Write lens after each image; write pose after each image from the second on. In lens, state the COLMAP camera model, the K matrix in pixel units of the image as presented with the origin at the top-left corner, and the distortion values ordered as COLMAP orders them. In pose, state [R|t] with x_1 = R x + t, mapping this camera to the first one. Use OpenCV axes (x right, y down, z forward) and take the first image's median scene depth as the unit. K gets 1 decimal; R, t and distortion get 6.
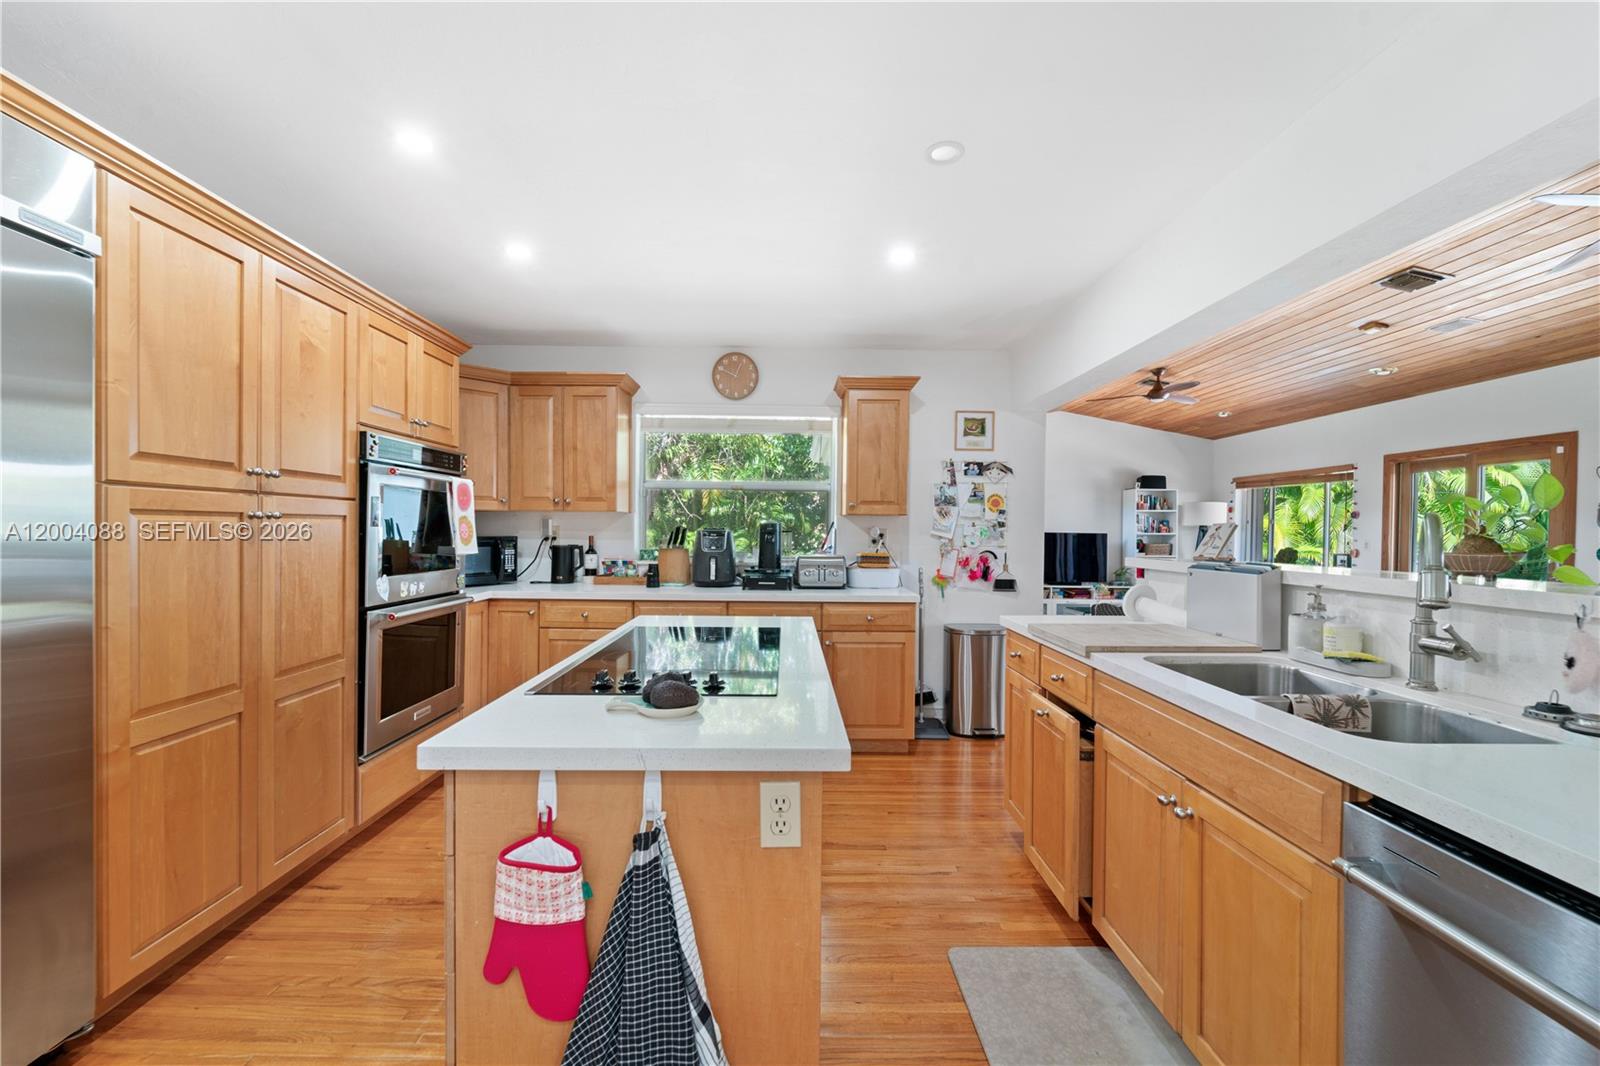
lens RADIAL K [[639.3, 0, 791.0], [0, 639.3, 537.6], [0, 0, 1]] dist [-0.000294, -0.000565]
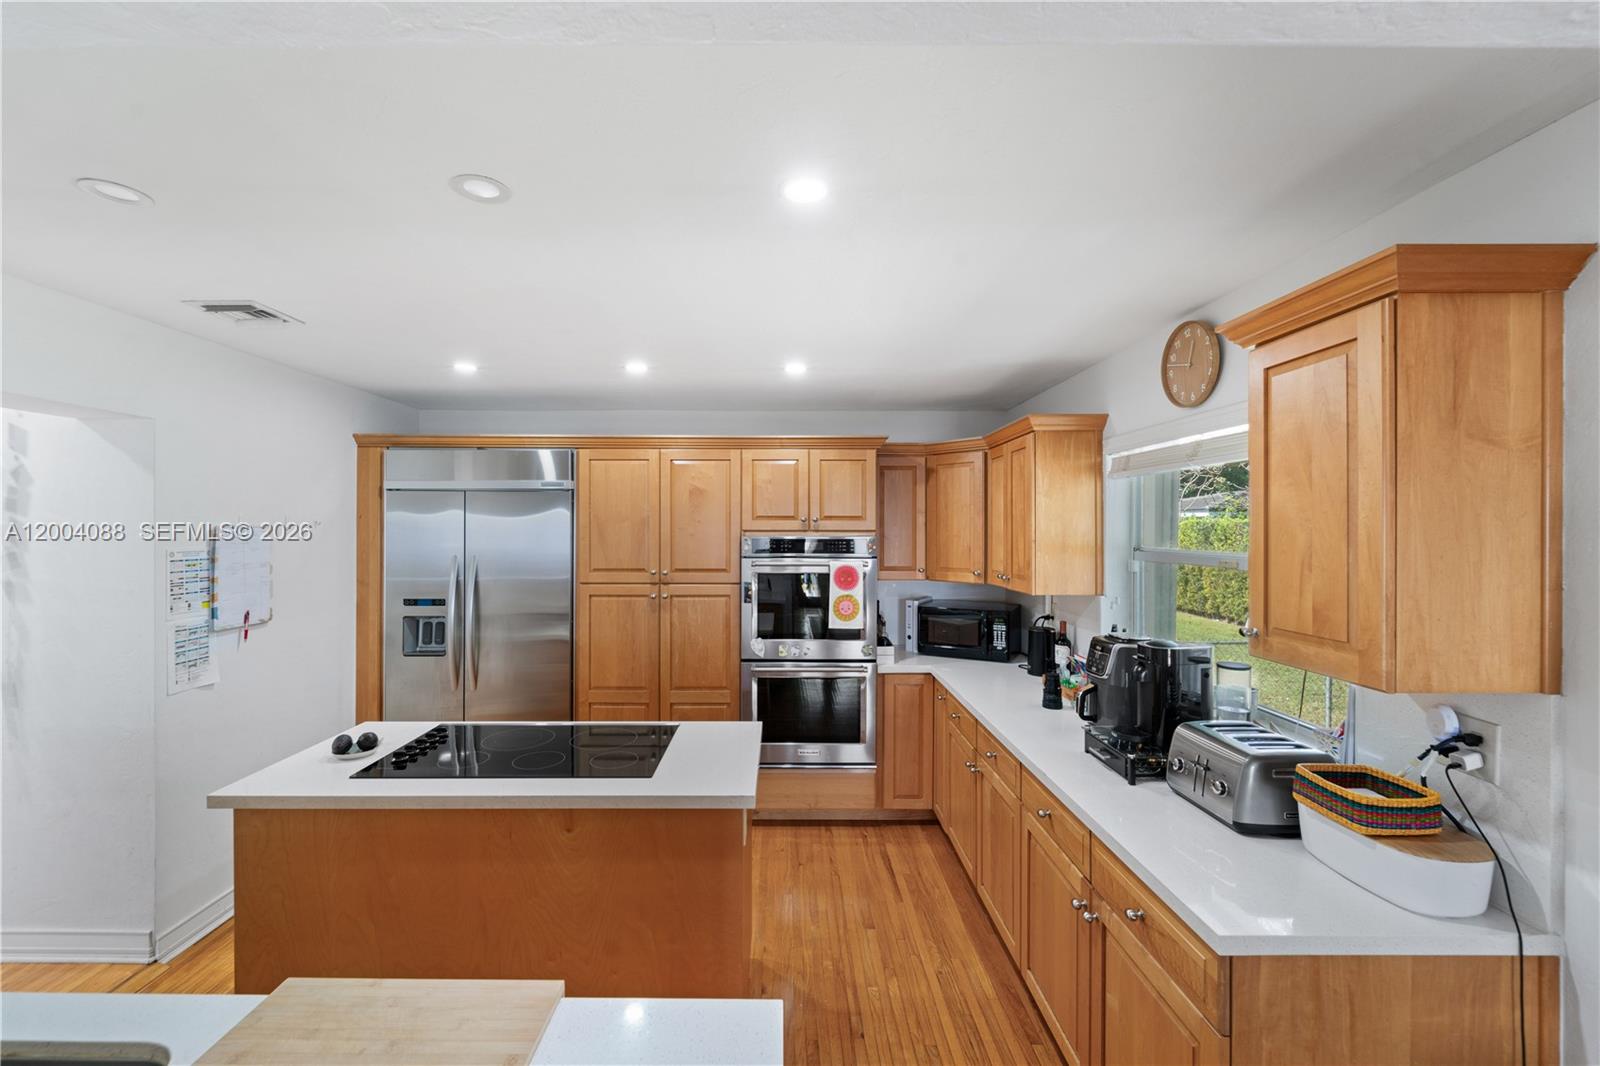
lens RADIAL K [[647.8, 0, 781.7], [0, 647.8, 527.9], [0, 0, 1]] dist [-0.001037, -0.000293]
pose [[-0.008678, -0.010059, -0.999912, 0.465444], [-0.012970, 0.999866, -0.009946, -0.101030], [0.999878, 0.012883, -0.008807, 0.648262]]
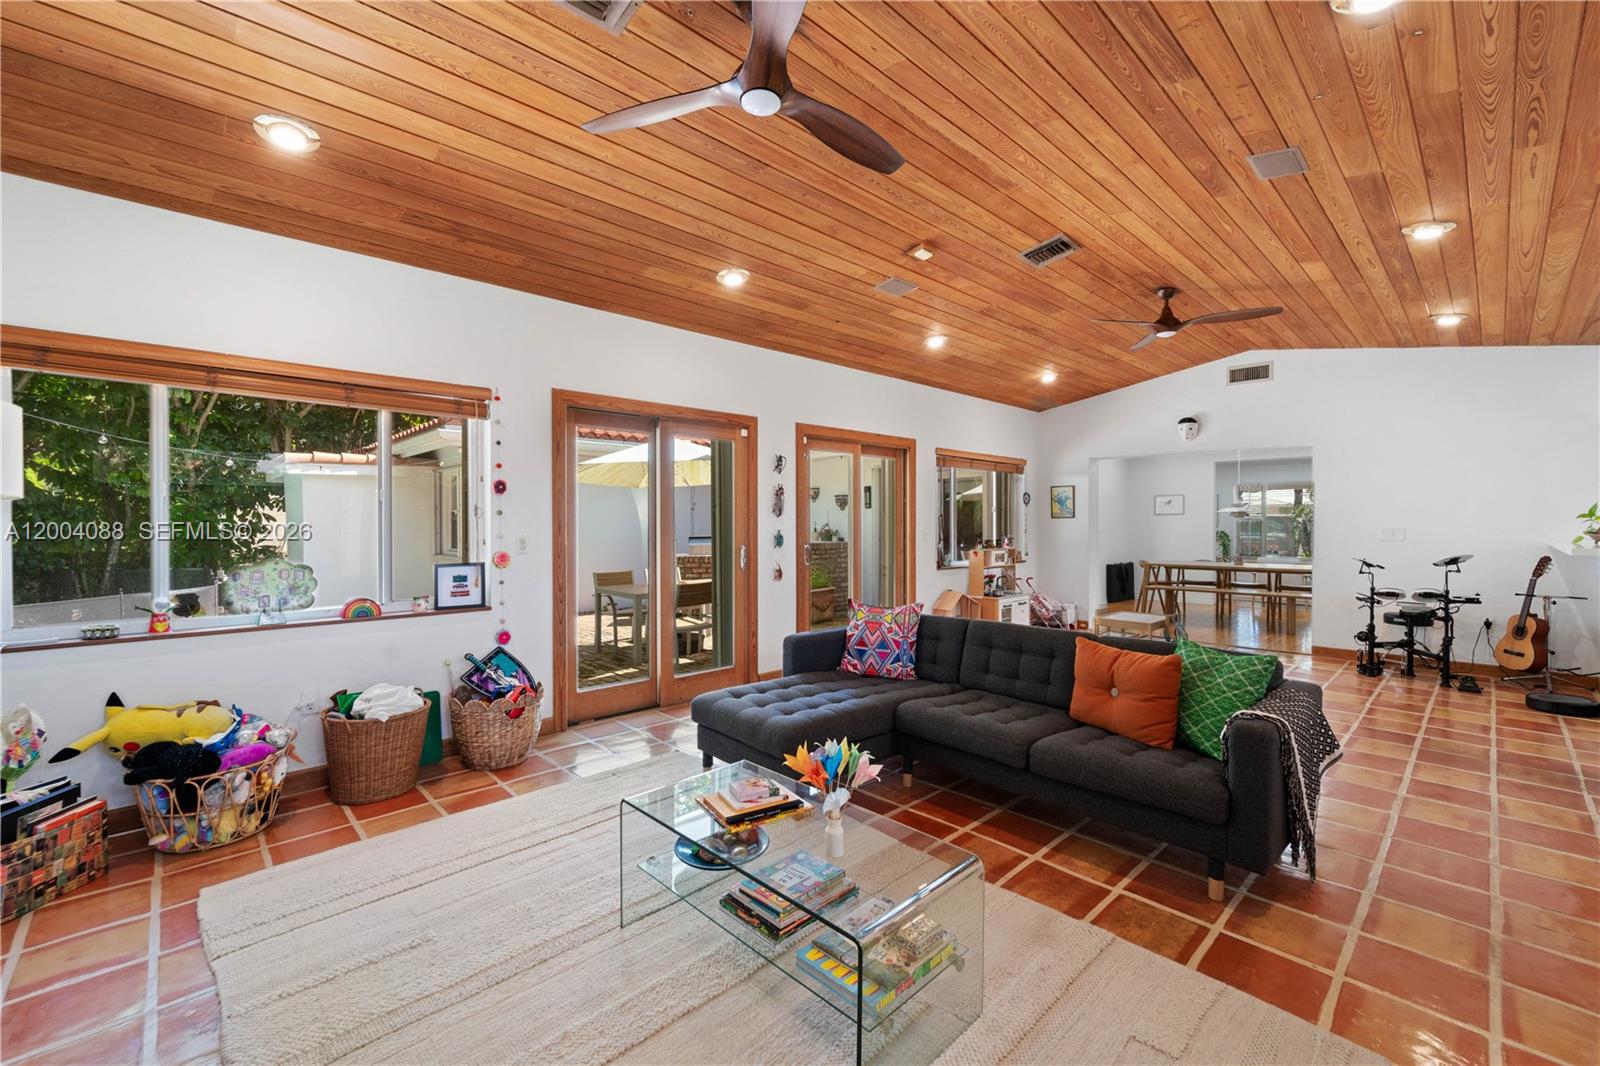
lens RADIAL K [[657.8, 0, 800.3], [0, 657.8, 528.7], [0, 0, 1]] dist [-0.002314, -0.000308]
pose [[-0.682593, -0.017509, 0.730589, 0.526572], [0.001979, 0.999665, 0.025807, -0.025055], [-0.730796, 0.019062, -0.682329, 1.970965]]
